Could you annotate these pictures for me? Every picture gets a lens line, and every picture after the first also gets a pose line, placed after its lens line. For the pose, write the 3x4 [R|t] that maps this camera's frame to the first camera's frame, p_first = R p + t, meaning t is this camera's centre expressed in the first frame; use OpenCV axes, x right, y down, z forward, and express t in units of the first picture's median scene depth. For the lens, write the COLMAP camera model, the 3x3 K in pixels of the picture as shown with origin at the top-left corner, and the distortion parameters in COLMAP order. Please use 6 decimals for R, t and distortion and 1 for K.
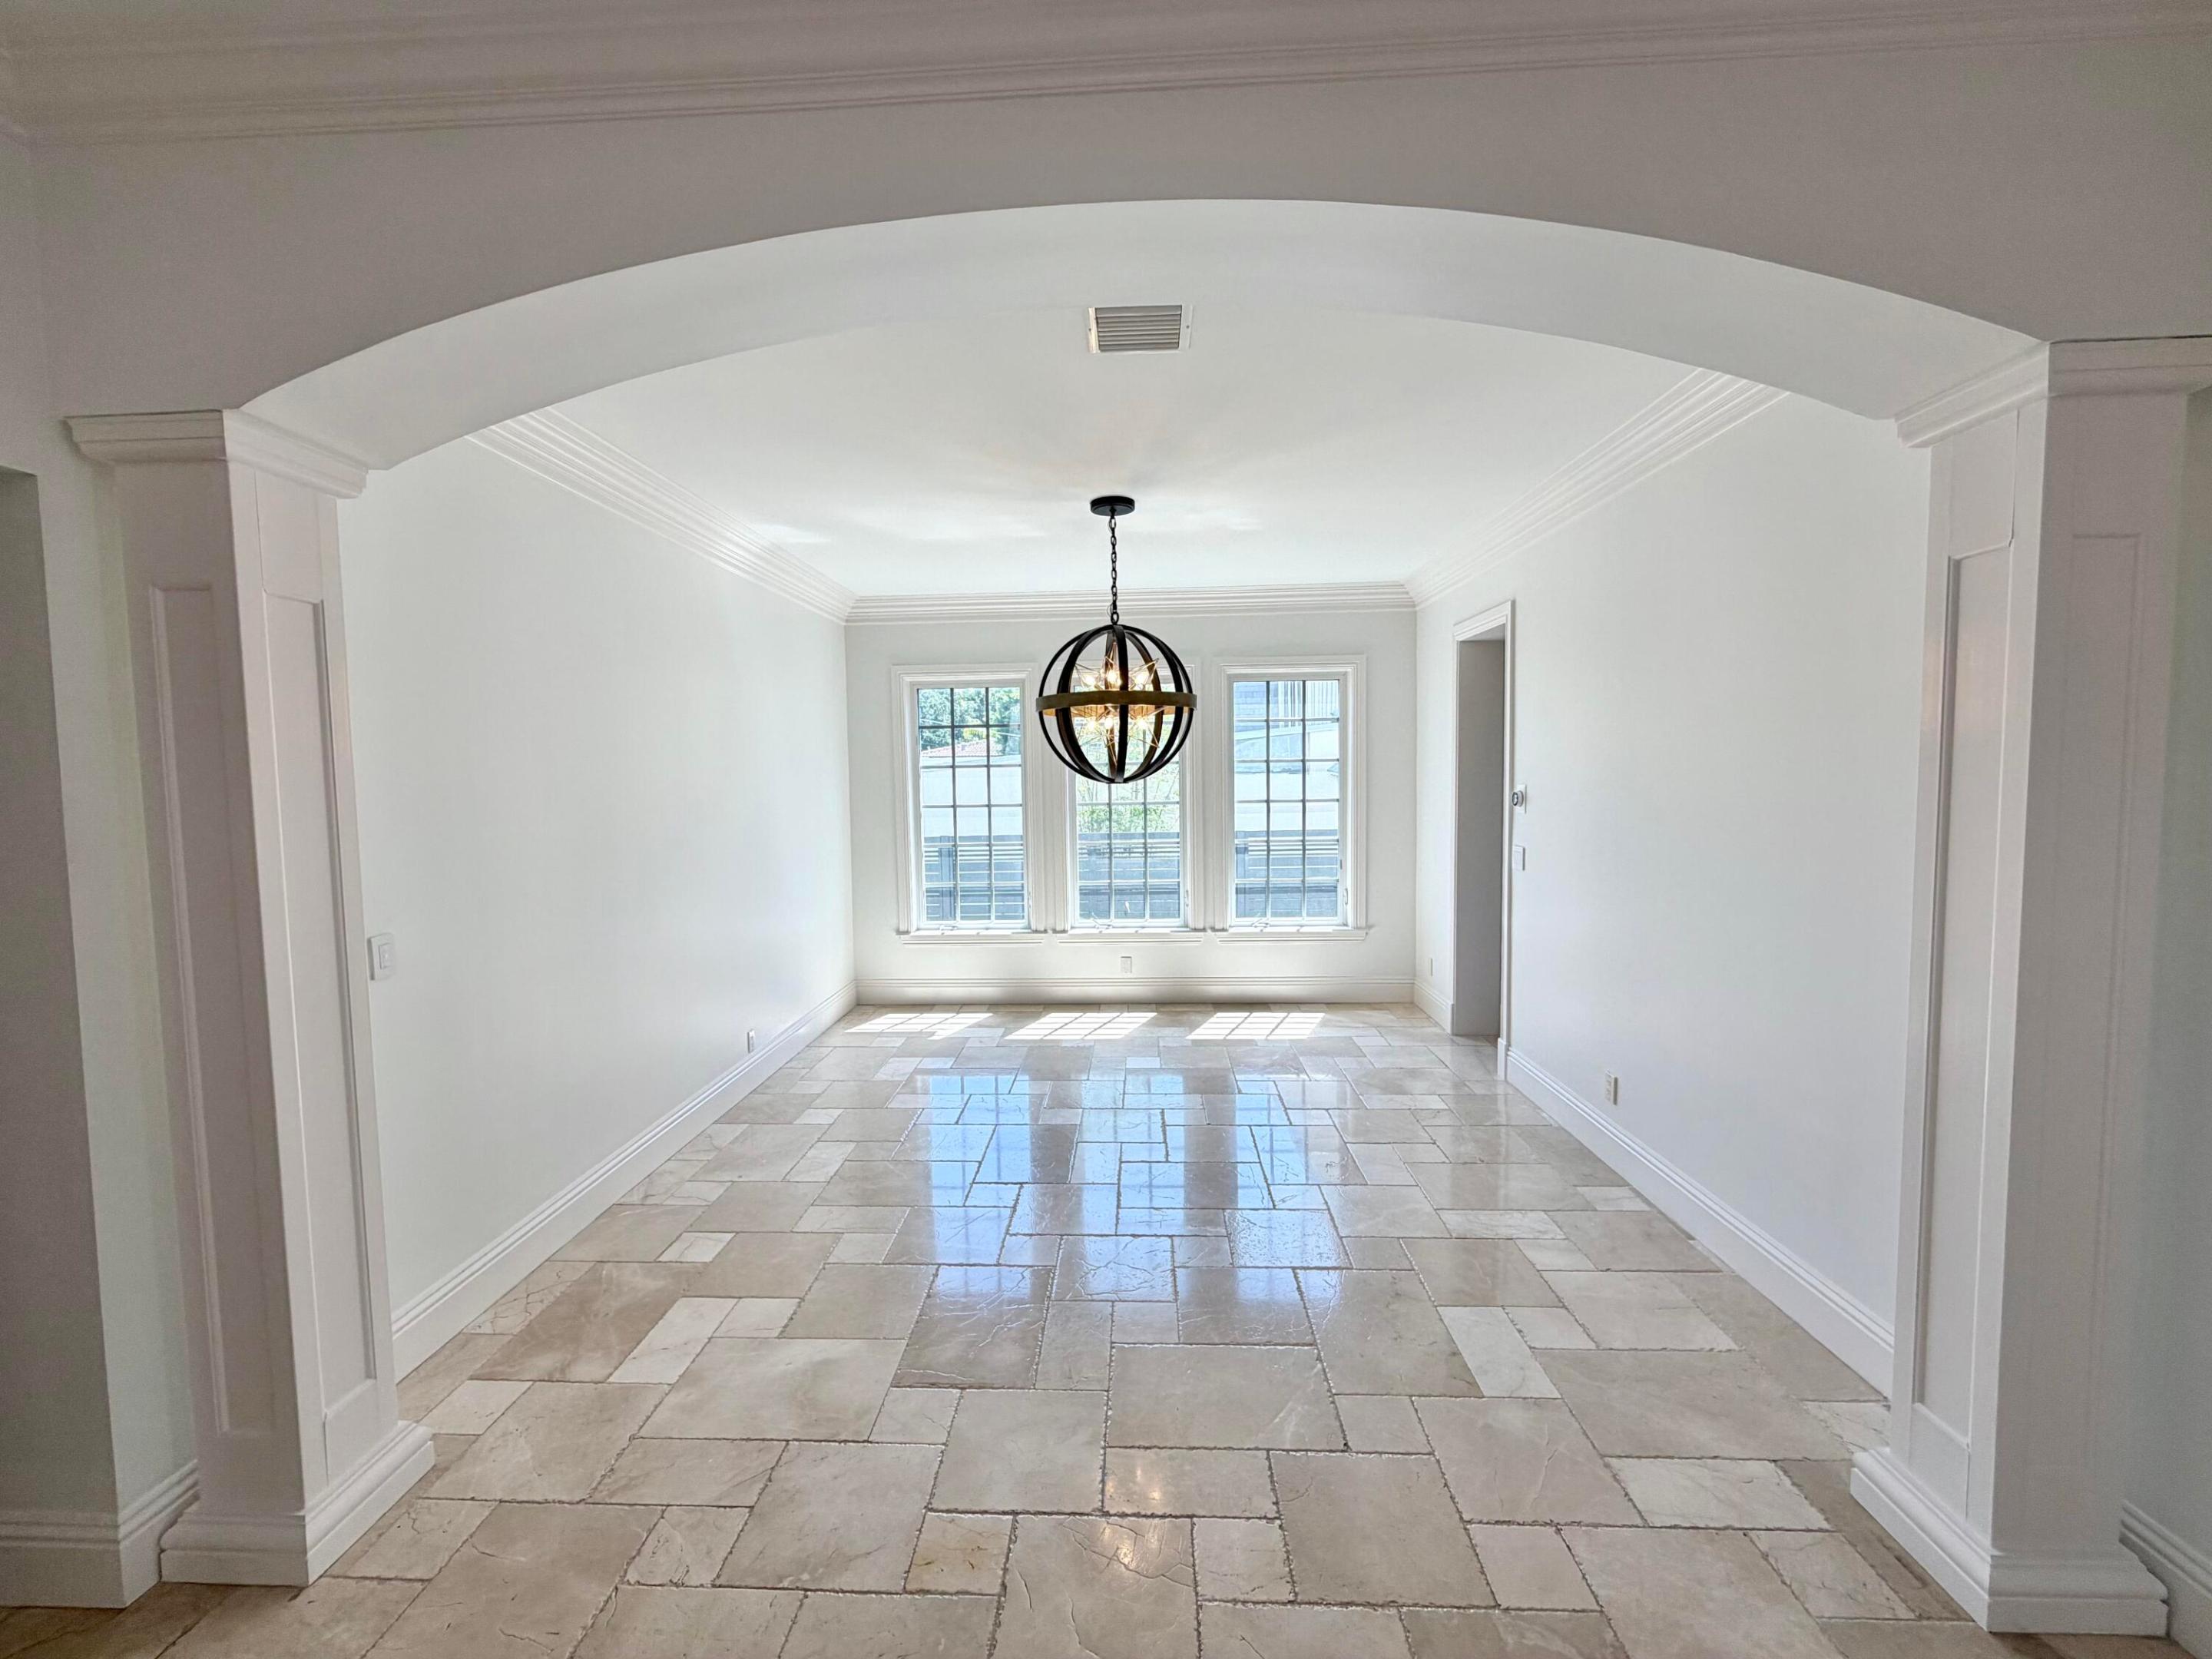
lens RADIAL K [[881.6, 0, 1103.4], [0, 881.6, 830.6], [0, 0, 1]] dist [-0.000319, 0.000566]
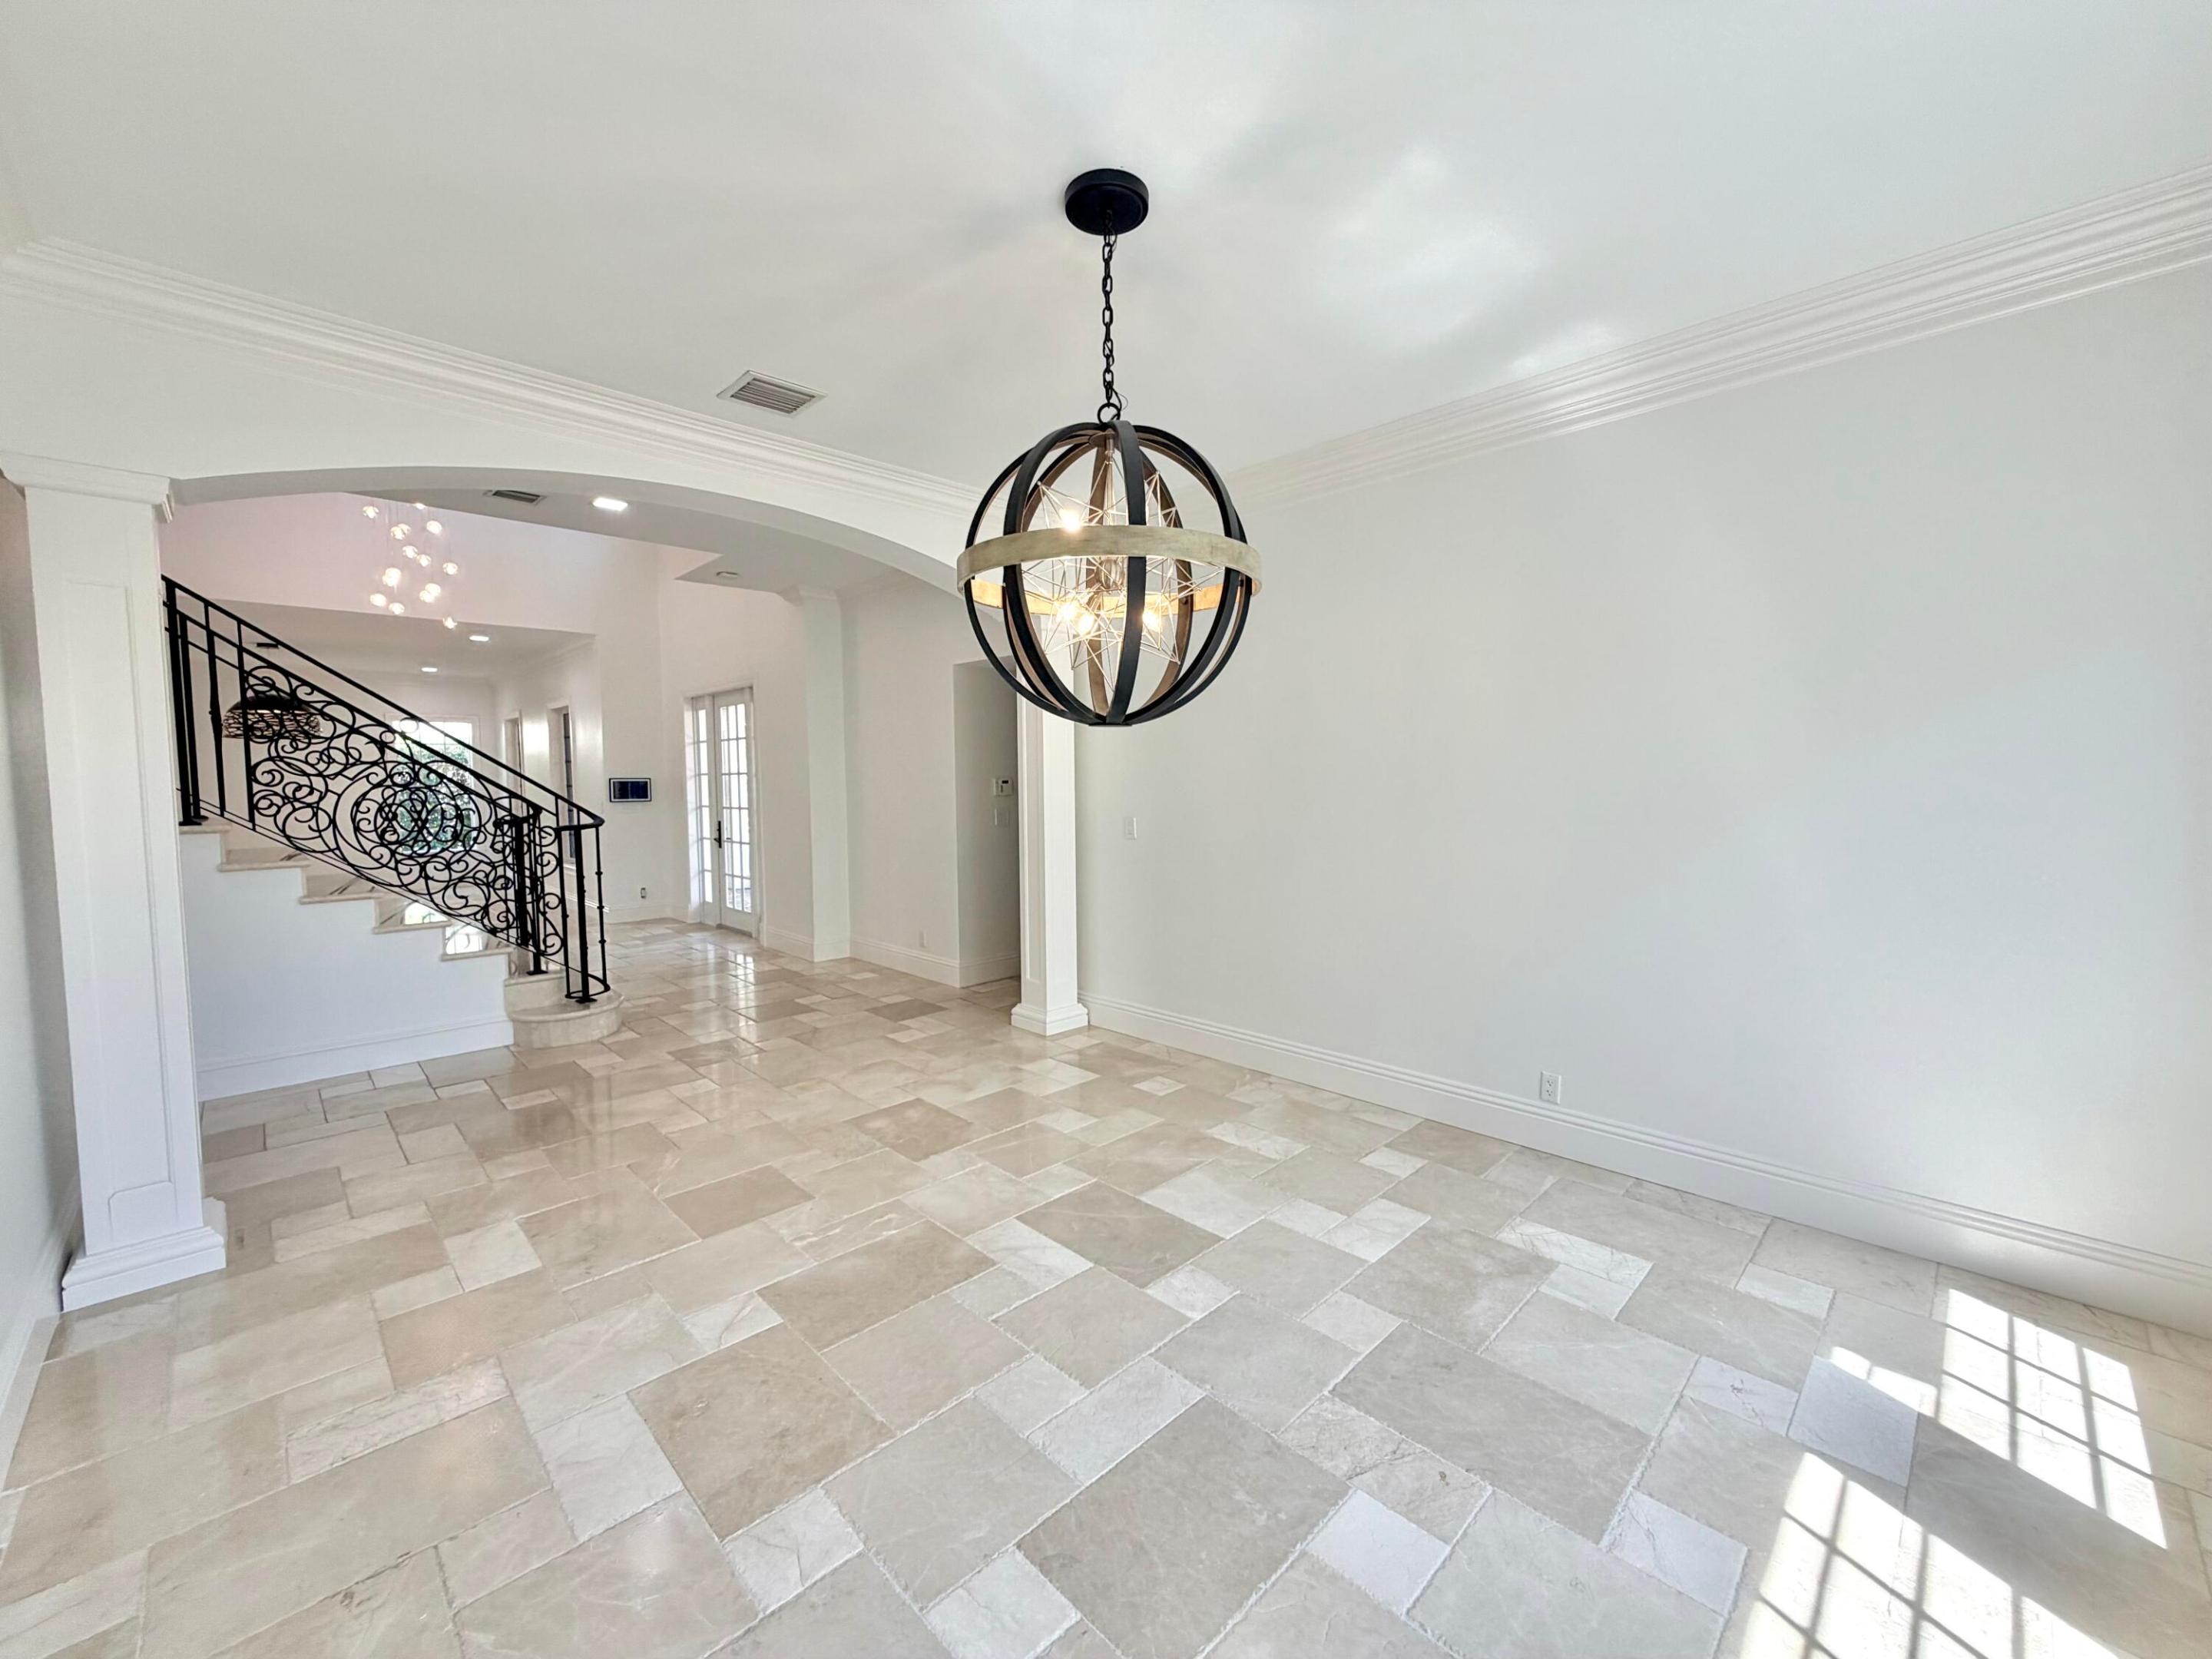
lens RADIAL K [[881.6, 0, 1103.4], [0, 881.6, 826.7], [0, 0, 1]] dist [-0.000319, 0.000566]
pose [[-0.681437, 0.064182, -0.729057, 0.505215], [-0.028597, 0.993052, 0.114152, -0.065193], [0.731318, 0.098637, -0.674867, 1.643697]]
